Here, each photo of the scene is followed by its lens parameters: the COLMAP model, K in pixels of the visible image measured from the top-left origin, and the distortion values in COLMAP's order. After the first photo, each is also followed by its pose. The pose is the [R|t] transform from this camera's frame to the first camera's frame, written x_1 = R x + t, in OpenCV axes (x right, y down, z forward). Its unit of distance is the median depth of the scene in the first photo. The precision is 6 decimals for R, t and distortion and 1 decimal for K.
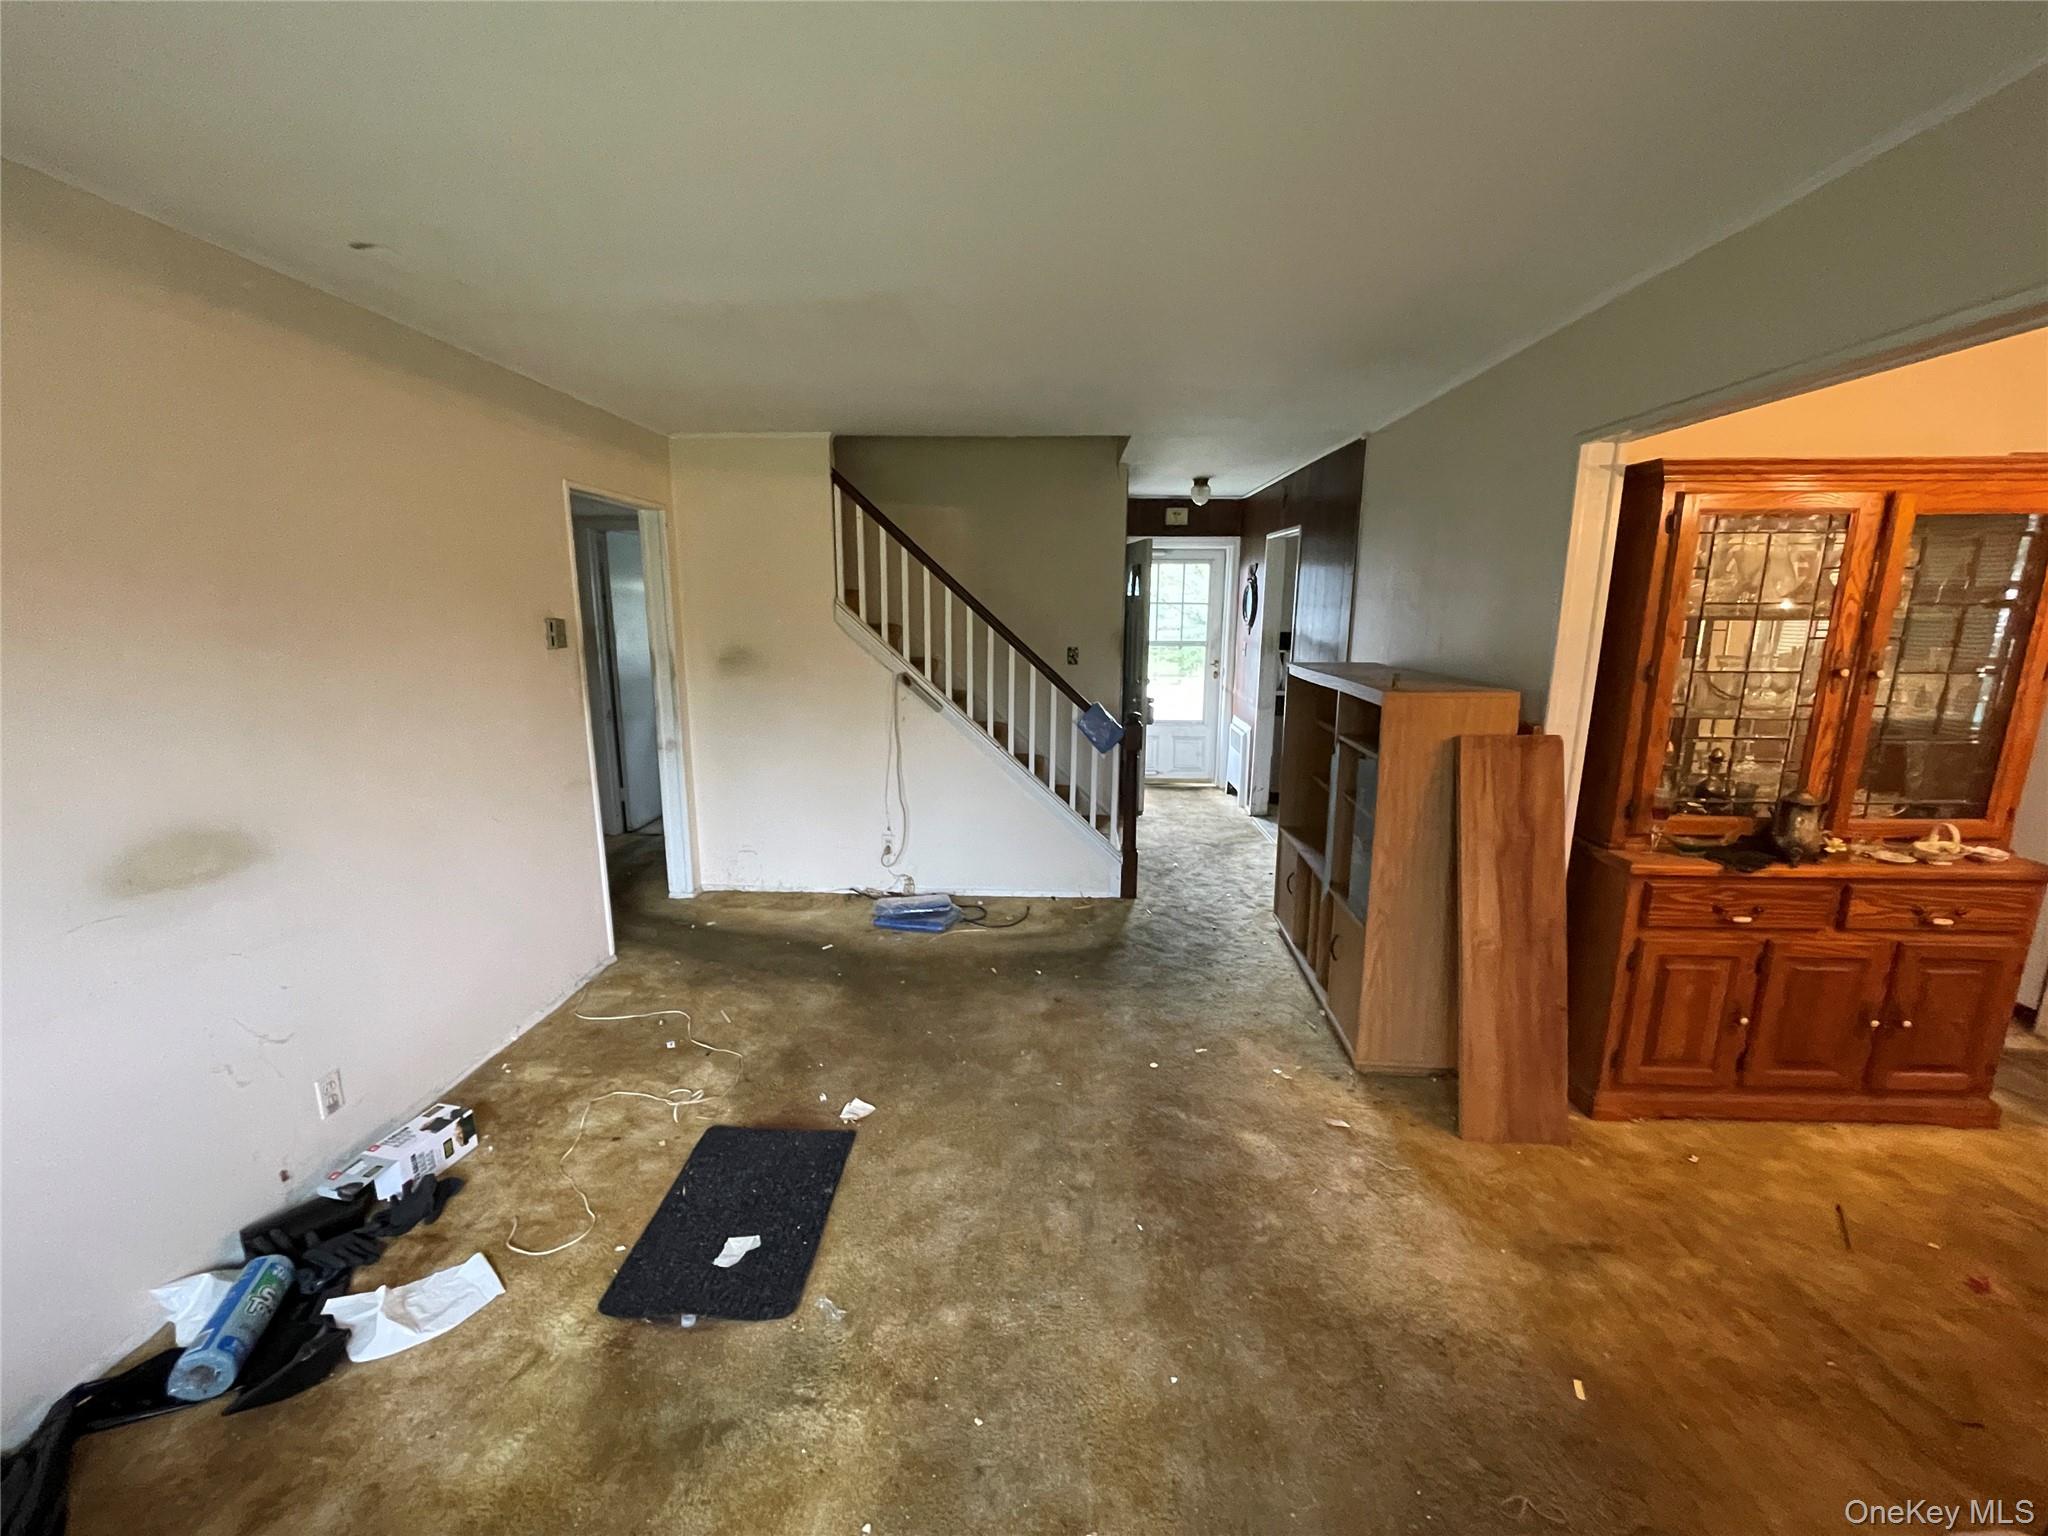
lens RADIAL K [[825.4, 0, 1023.6], [0, 825.4, 765.9], [0, 0, 1]] dist [-0.003711, 0.000020]
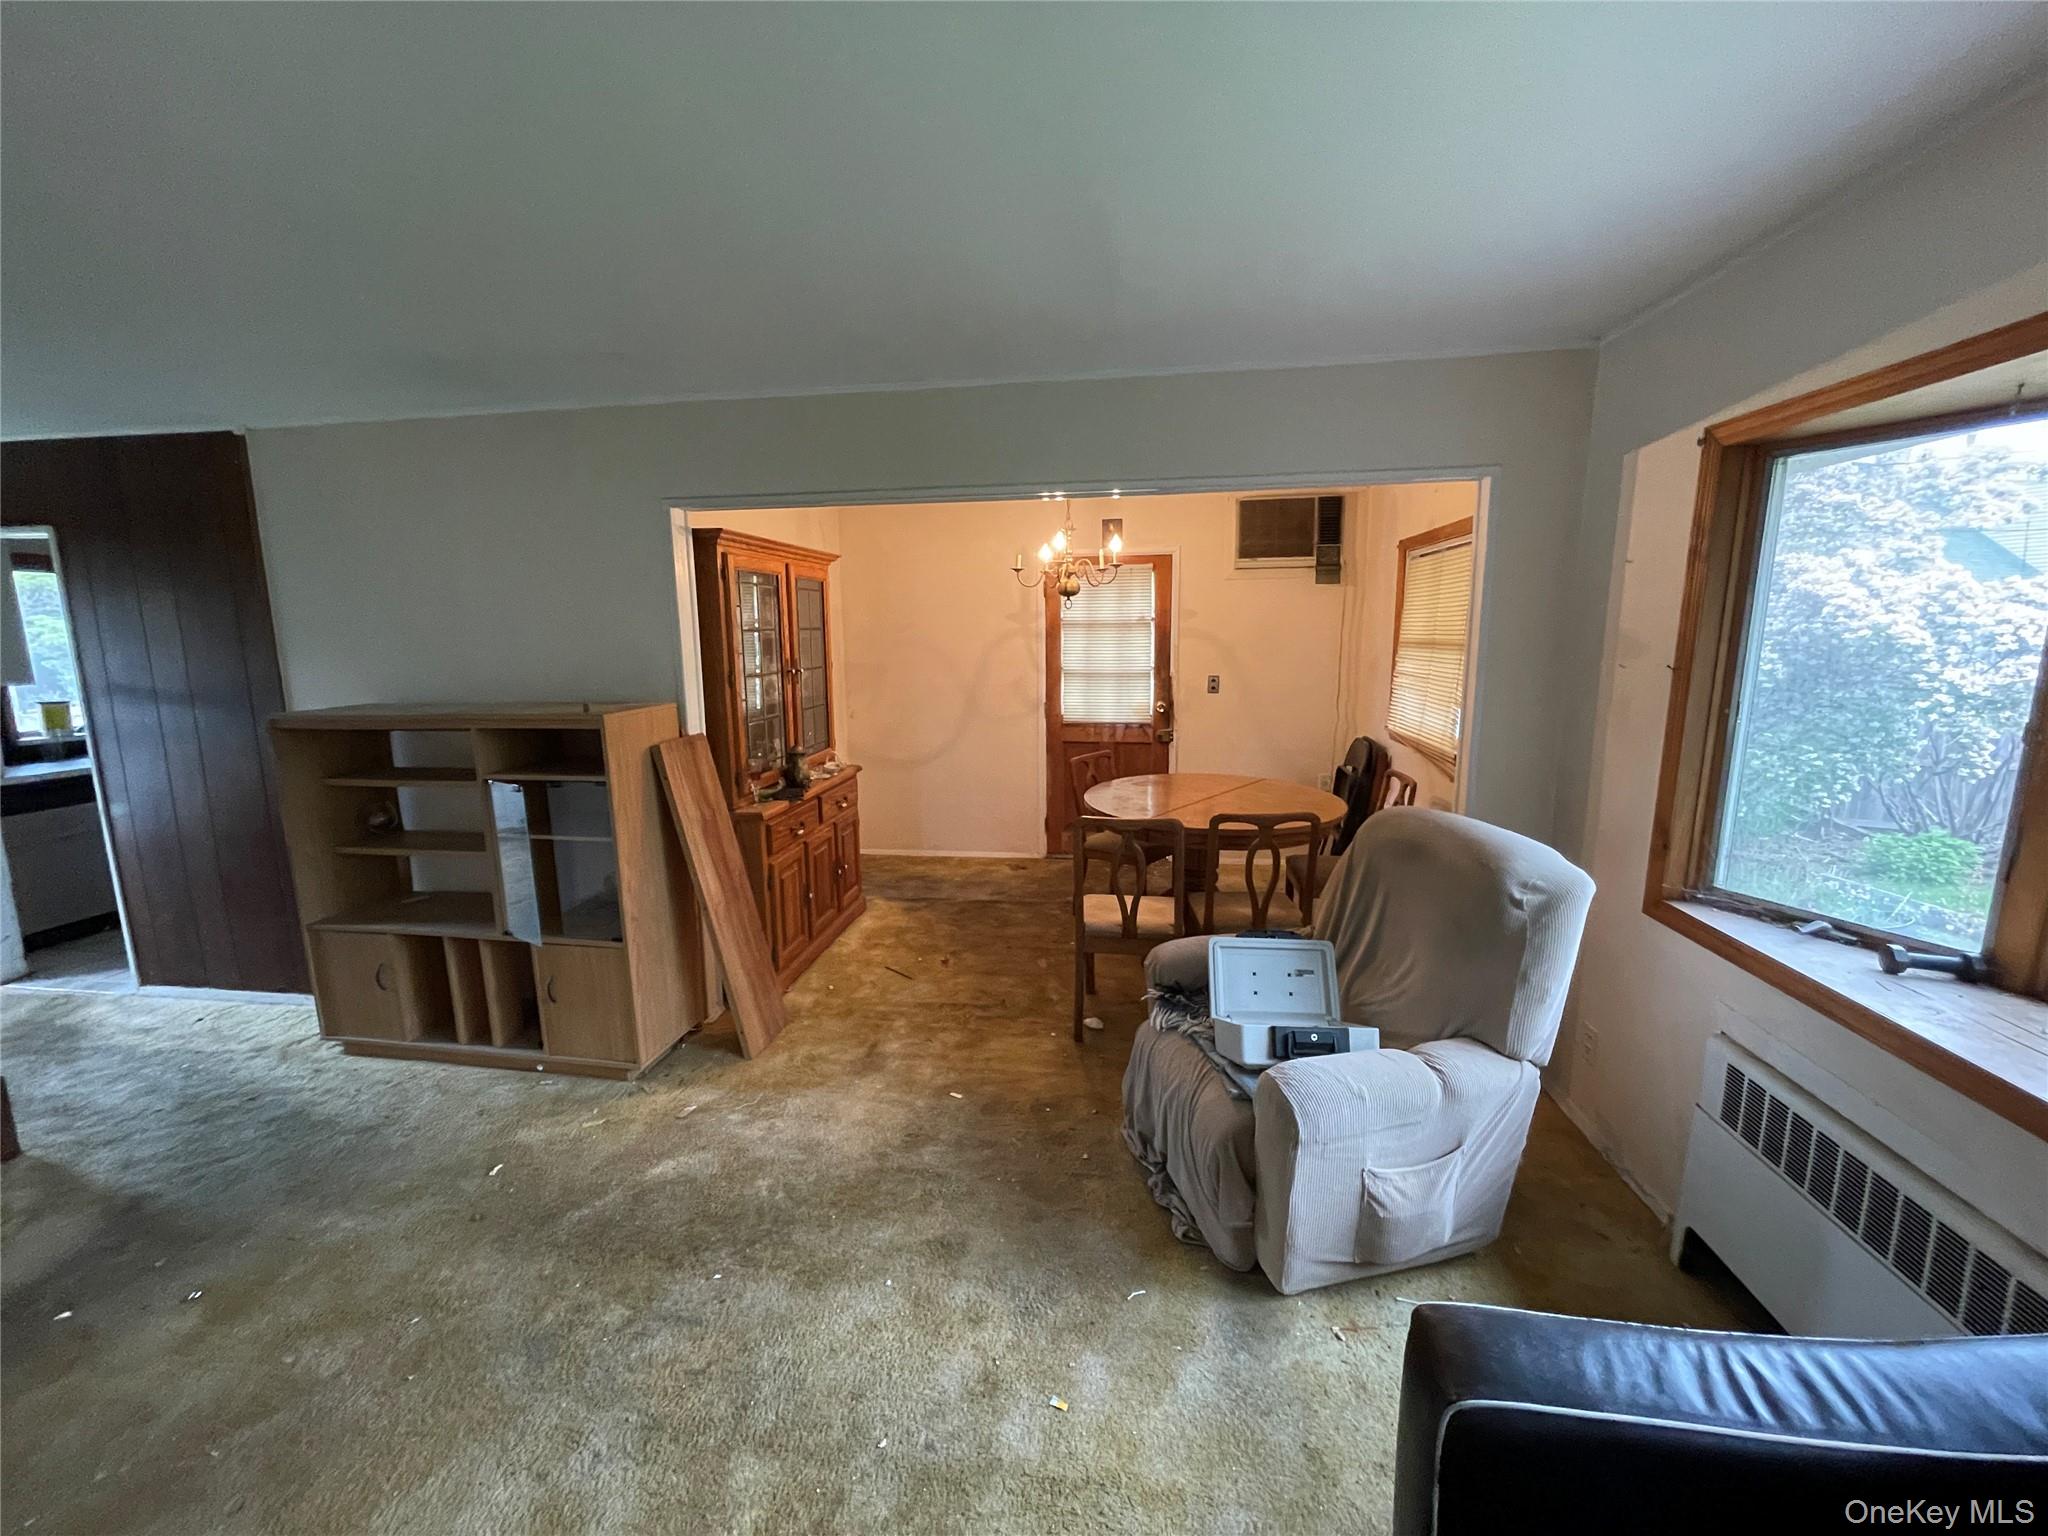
lens RADIAL K [[825.4, 0, 1023.6], [0, 825.4, 765.9], [0, 0, 1]] dist [-0.003711, 0.000020]
pose [[0.096282, -0.168300, 0.981022, -0.591492], [0.208356, 0.967173, 0.145475, -0.072634], [-0.973302, 0.190396, 0.128187, 0.369556]]
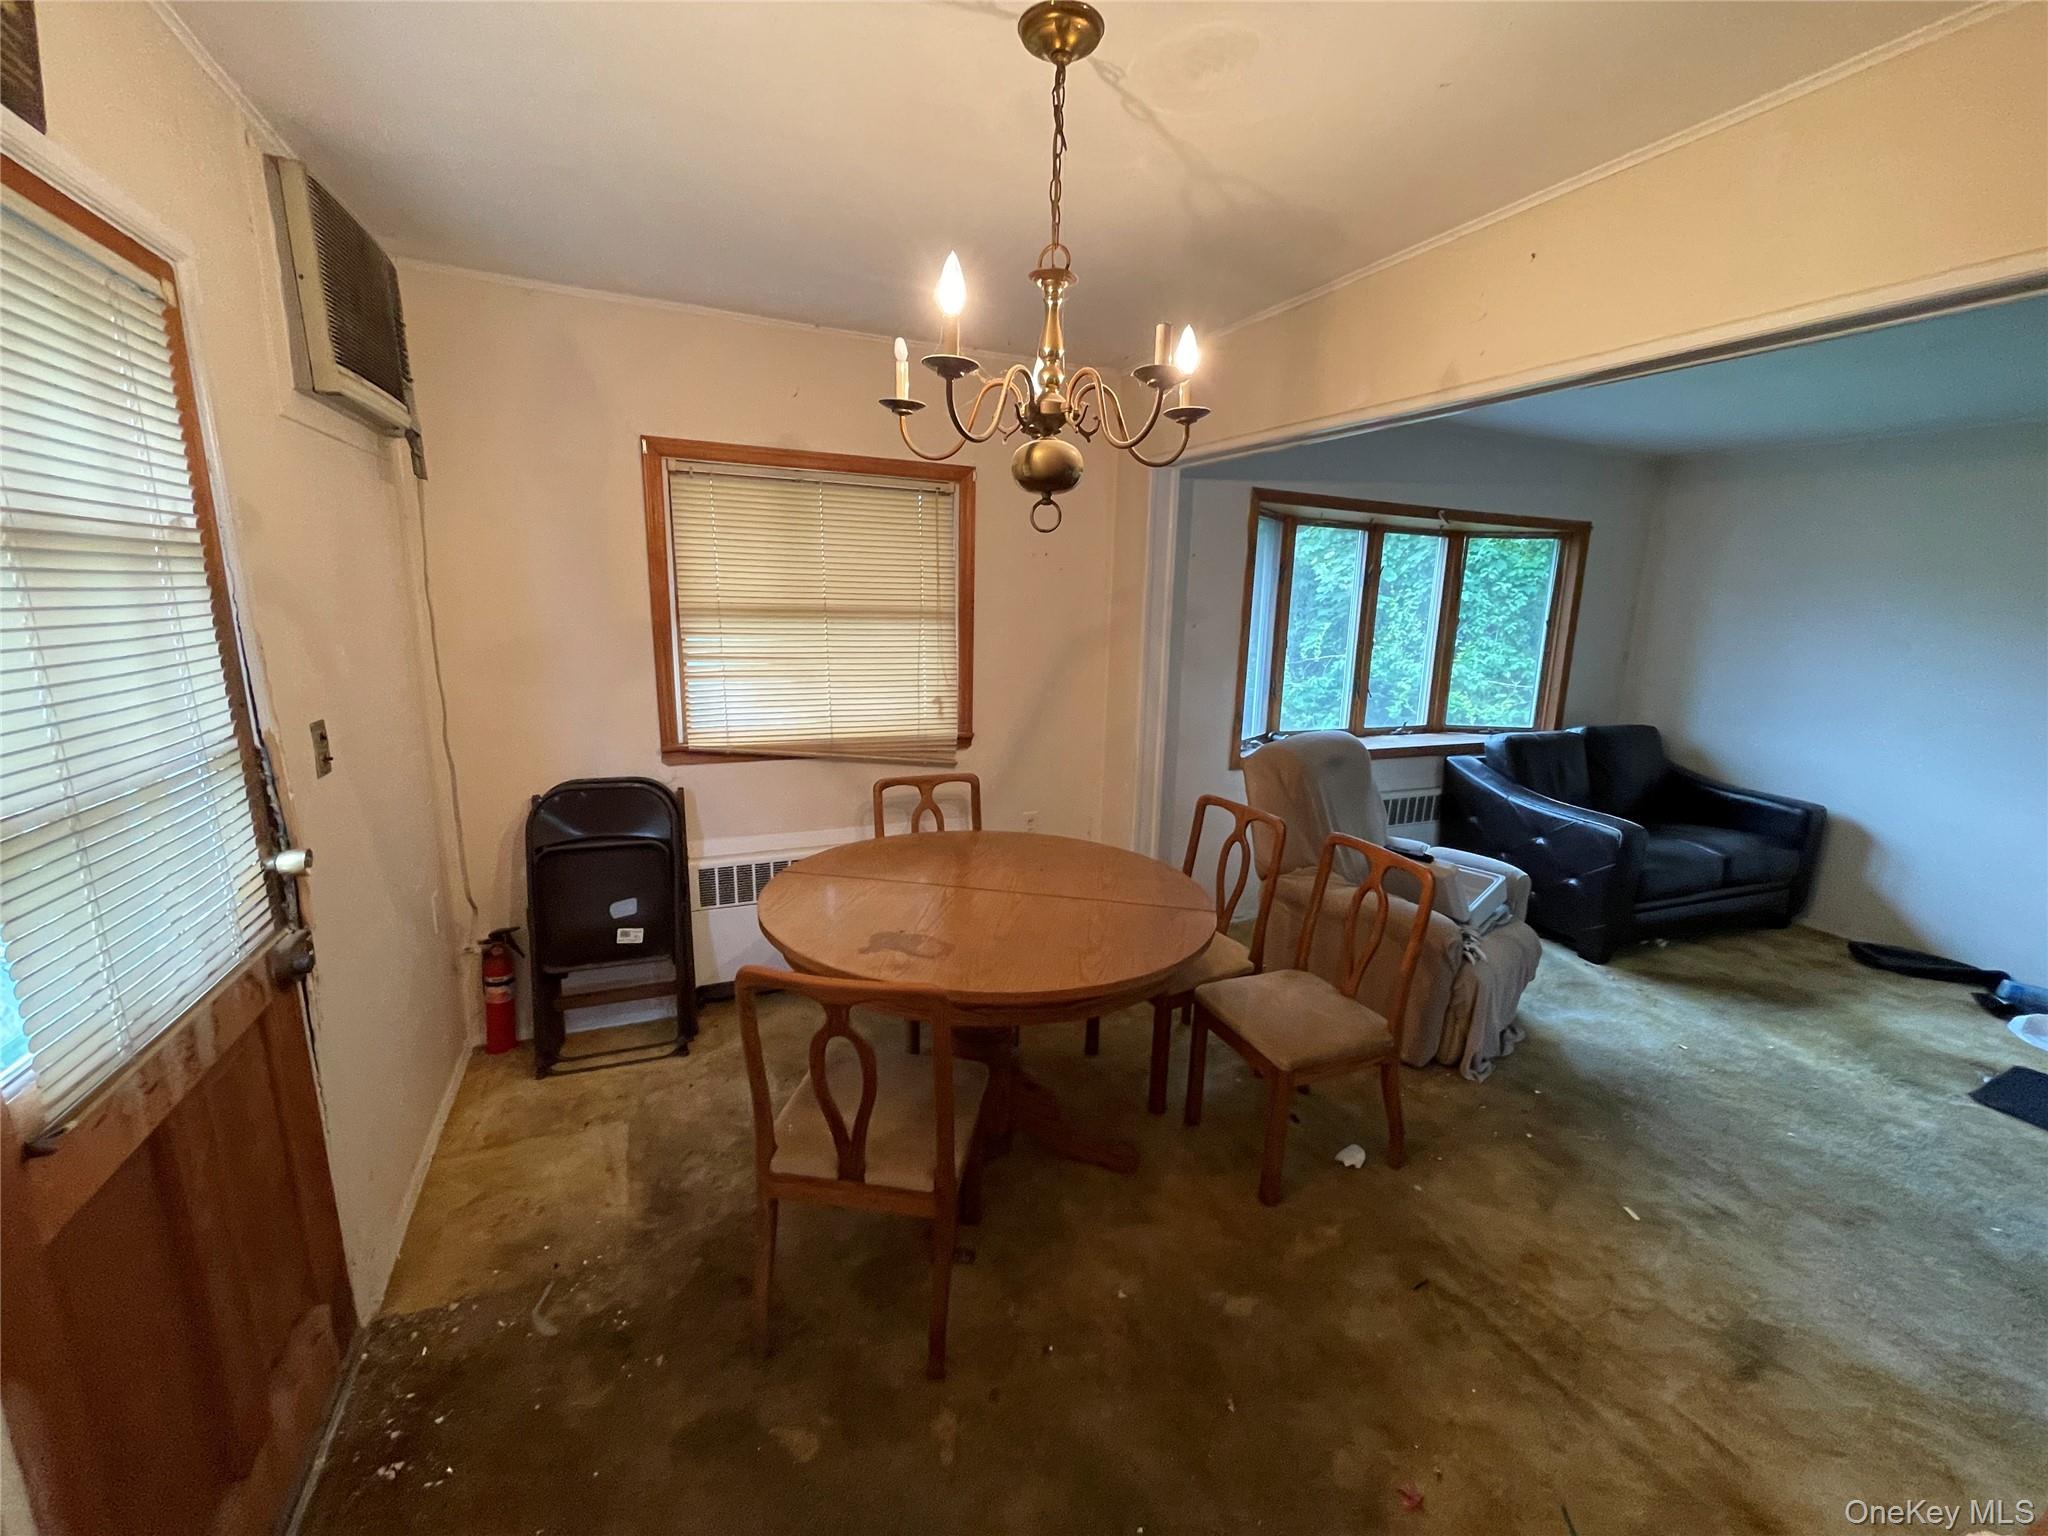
lens RADIAL K [[825.4, 0, 1023.6], [0, 825.4, 765.9], [0, 0, 1]] dist [-0.003711, 0.000020]
pose [[-0.894888, 0.062097, -0.441950, 1.445305], [-0.118726, 0.921464, 0.369875, -0.178249], [0.430209, 0.383468, -0.817234, 0.967142]]
